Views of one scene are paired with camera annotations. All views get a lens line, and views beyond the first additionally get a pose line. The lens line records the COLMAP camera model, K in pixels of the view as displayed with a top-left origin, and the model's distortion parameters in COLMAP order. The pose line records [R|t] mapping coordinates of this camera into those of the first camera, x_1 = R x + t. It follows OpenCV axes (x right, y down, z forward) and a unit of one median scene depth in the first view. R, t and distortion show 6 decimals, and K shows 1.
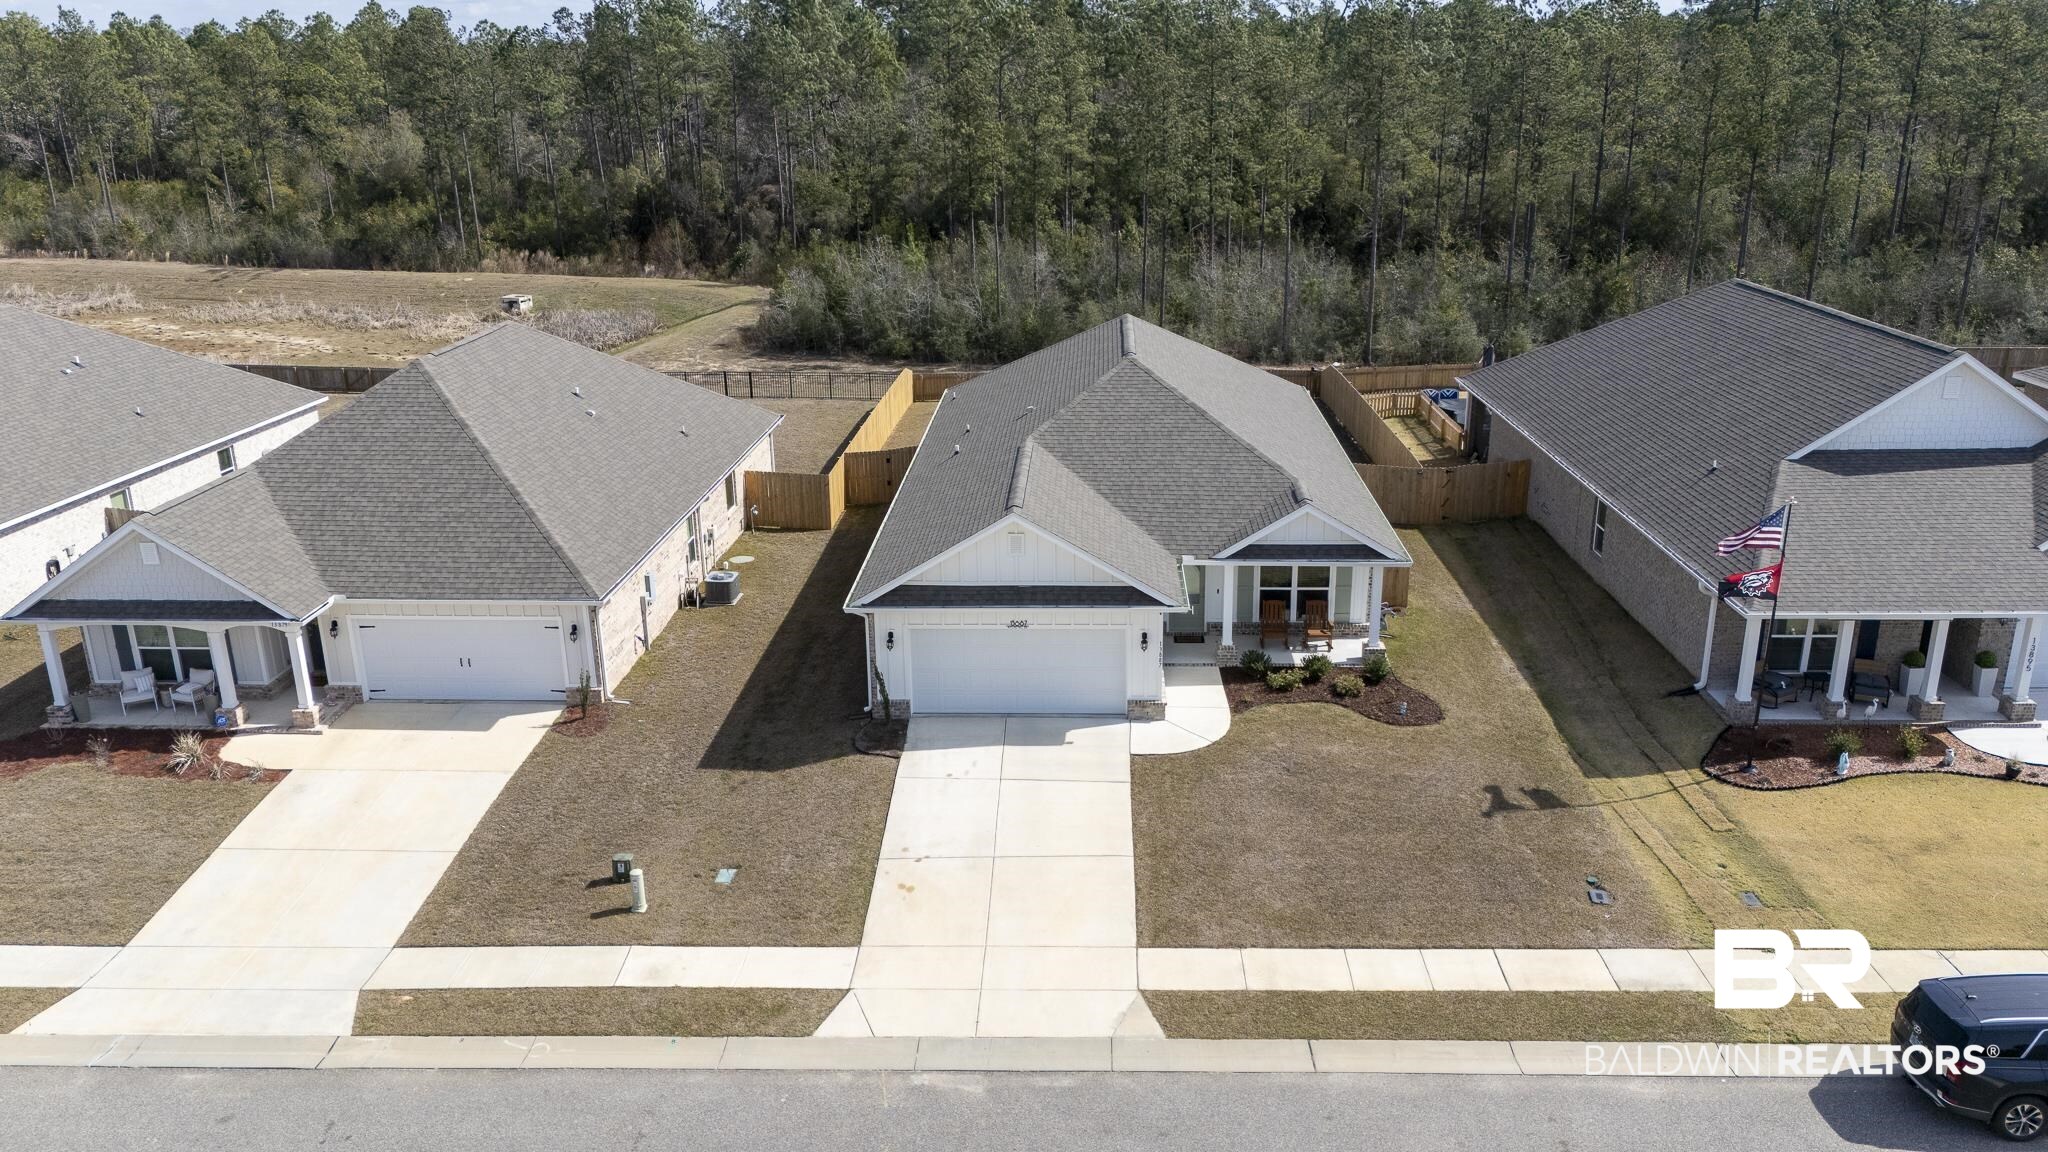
lens RADIAL K [[1524.2, 0, 1024.0], [0, 1524.2, 576.0], [0, 0, 1]] dist [0.033797, -0.008549]
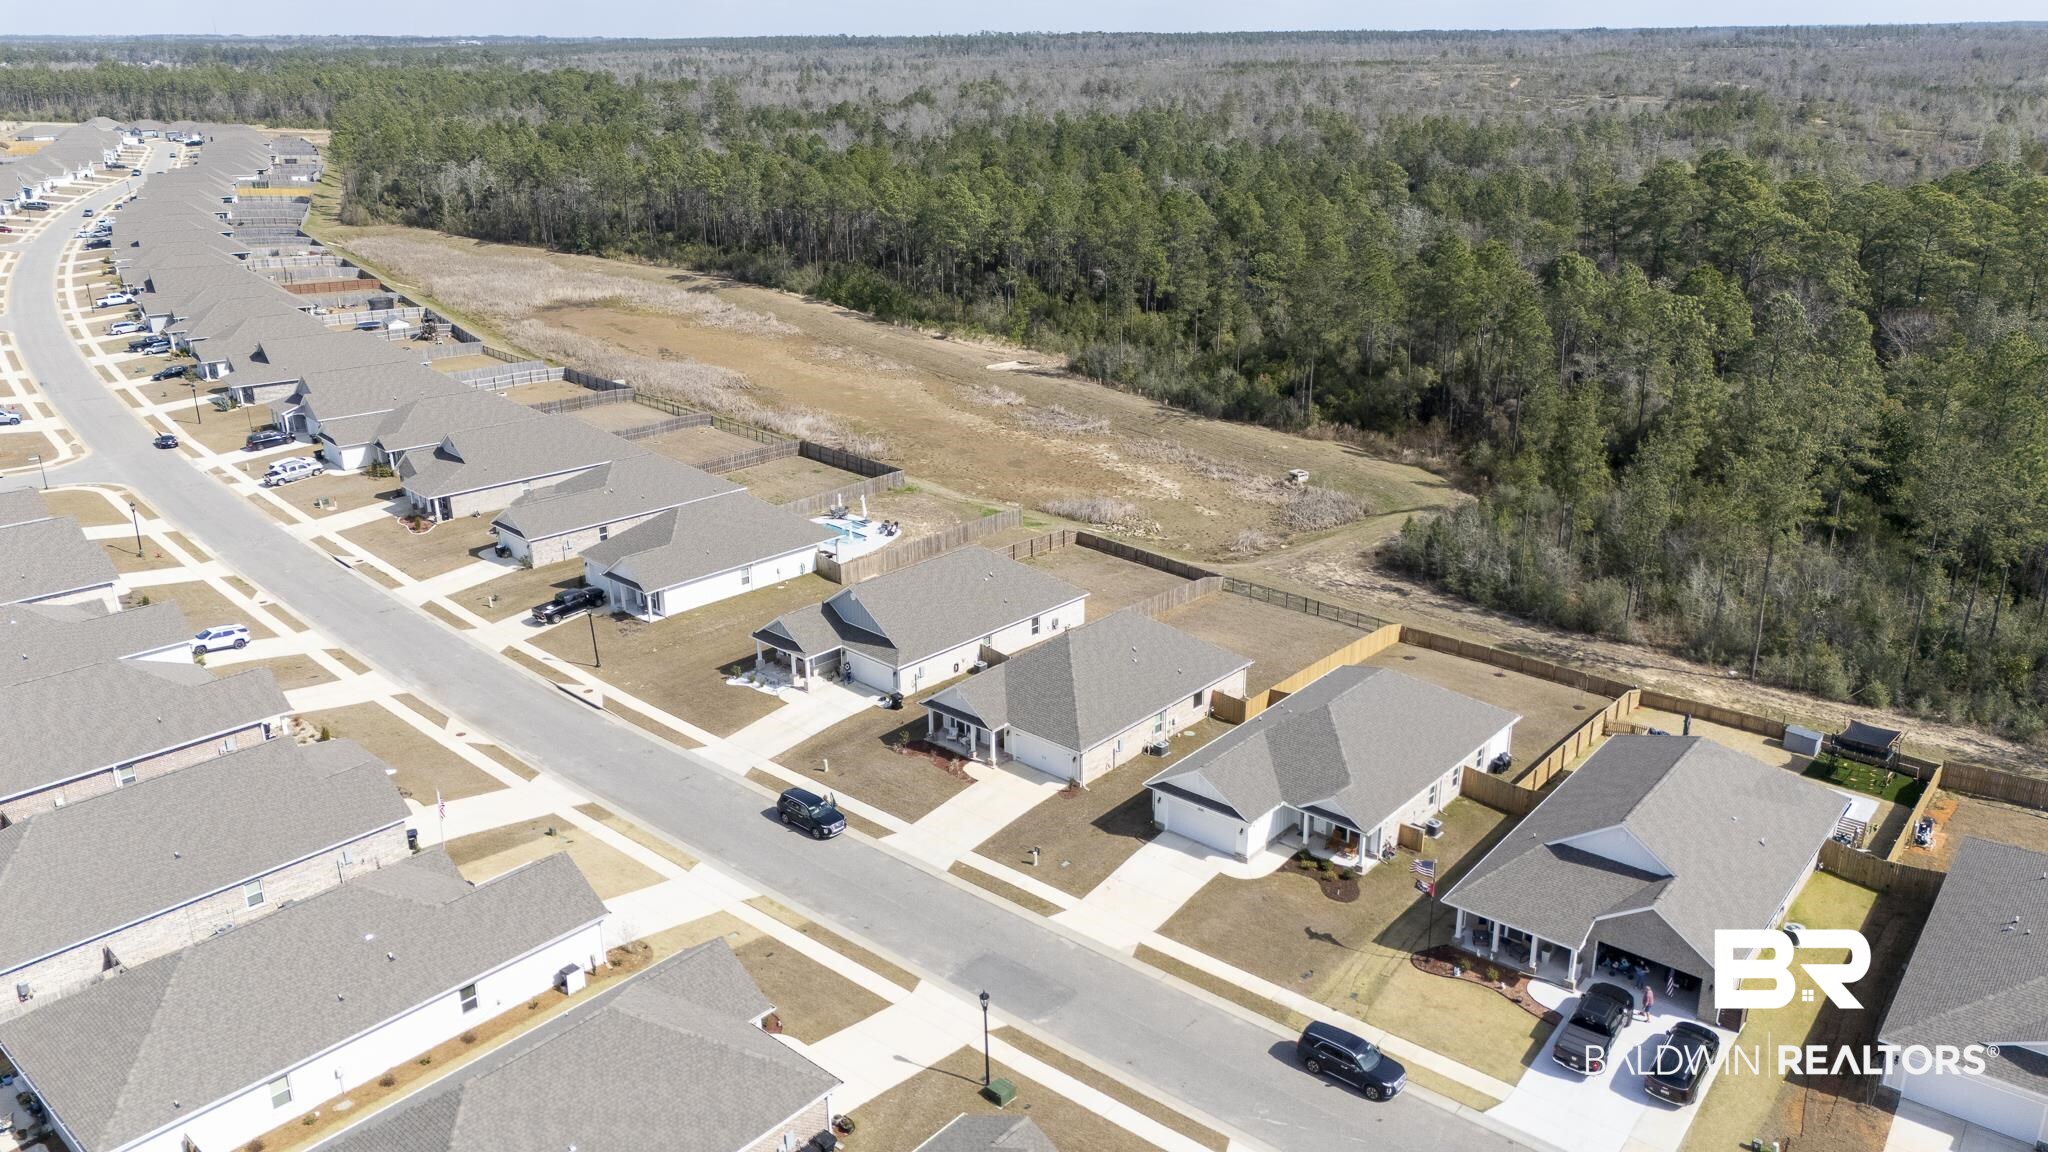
lens RADIAL K [[1524.2, 0, 1024.0], [0, 1524.2, 576.0], [0, 0, 1]] dist [0.033797, -0.008549]
pose [[0.781414, 0.218990, -0.584325, 1.158718], [-0.199022, 0.974957, 0.099238, -0.538554], [0.591424, 0.038748, 0.805429, -1.256055]]
